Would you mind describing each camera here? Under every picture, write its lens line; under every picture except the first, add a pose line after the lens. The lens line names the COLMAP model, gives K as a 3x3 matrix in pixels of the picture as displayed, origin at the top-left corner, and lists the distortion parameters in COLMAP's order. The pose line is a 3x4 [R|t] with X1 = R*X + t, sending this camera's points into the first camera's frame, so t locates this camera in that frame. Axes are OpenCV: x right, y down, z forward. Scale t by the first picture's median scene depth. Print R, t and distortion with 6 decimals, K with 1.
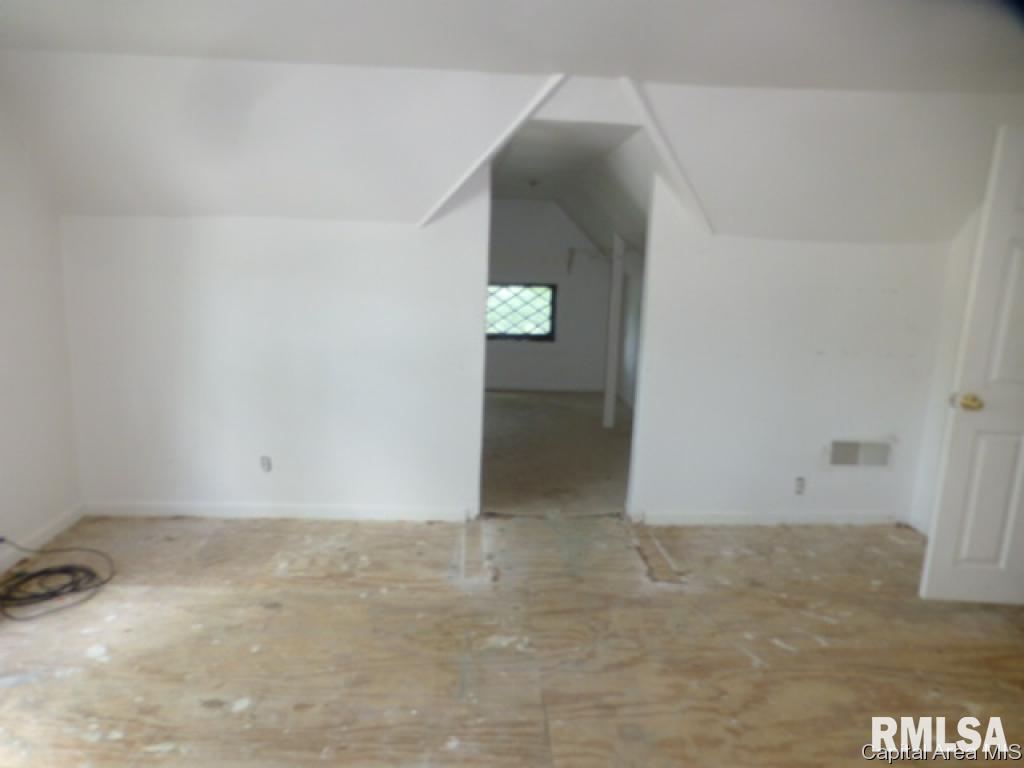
lens RADIAL K [[721.5, 0, 504.0], [0, 721.5, 381.4], [0, 0, 1]] dist [-0.003691, -0.040621]
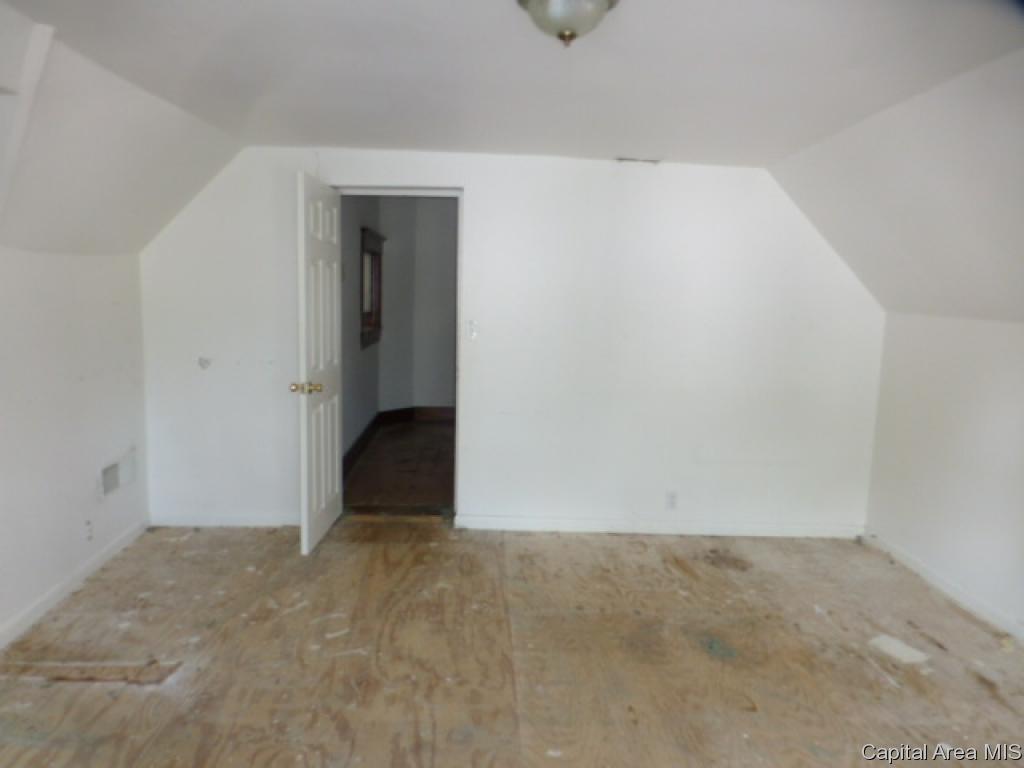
lens RADIAL K [[721.5, 0, 504.0], [0, 721.5, 381.4], [0, 0, 1]] dist [-0.003691, -0.040621]
pose [[0.040254, -0.181367, 0.982591, -0.550314], [0.162475, 0.971488, 0.172662, -0.138602], [-0.985891, 0.152697, 0.068574, 0.560789]]
